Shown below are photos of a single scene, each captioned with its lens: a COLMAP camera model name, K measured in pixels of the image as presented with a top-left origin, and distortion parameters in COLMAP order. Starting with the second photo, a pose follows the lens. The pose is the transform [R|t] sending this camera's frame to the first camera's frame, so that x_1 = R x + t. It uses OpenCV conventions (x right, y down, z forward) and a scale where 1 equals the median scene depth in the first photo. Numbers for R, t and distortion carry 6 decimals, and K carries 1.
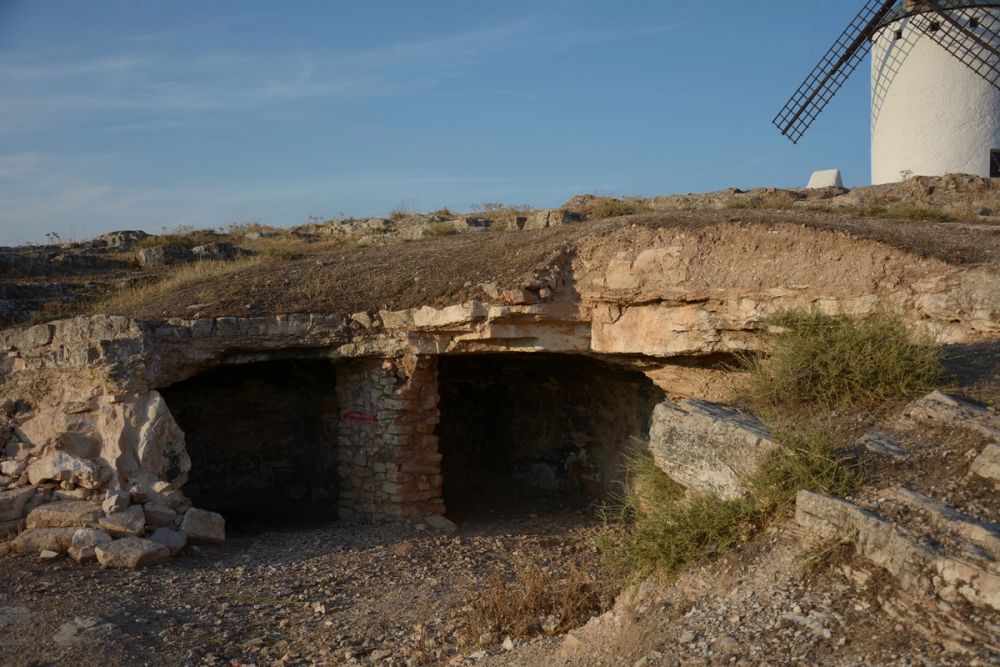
lens RADIAL K [[970.5, 0, 500.0], [0, 970.5, 333.5], [0, 0, 1]] dist [-0.056248, 0.212287]
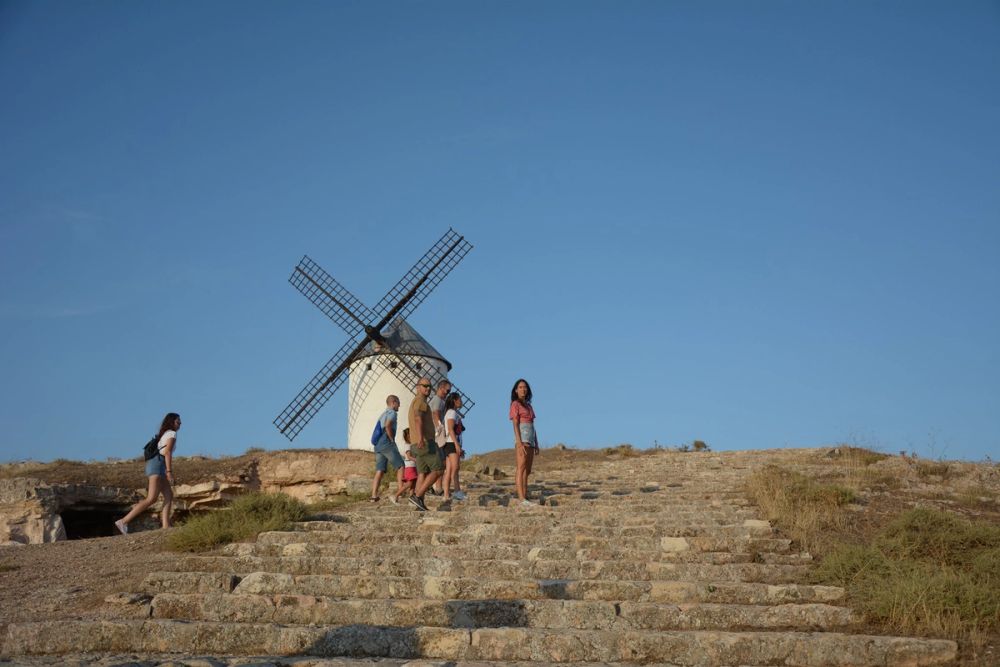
lens RADIAL K [[970.5, 0, 500.0], [0, 970.5, 333.5], [0, 0, 1]] dist [-0.056248, 0.212287]
pose [[0.861095, 0.132490, 0.490879, -0.528313], [0.024015, 0.953777, -0.299554, 0.286267], [-0.507877, 0.269733, 0.818111, -1.076612]]
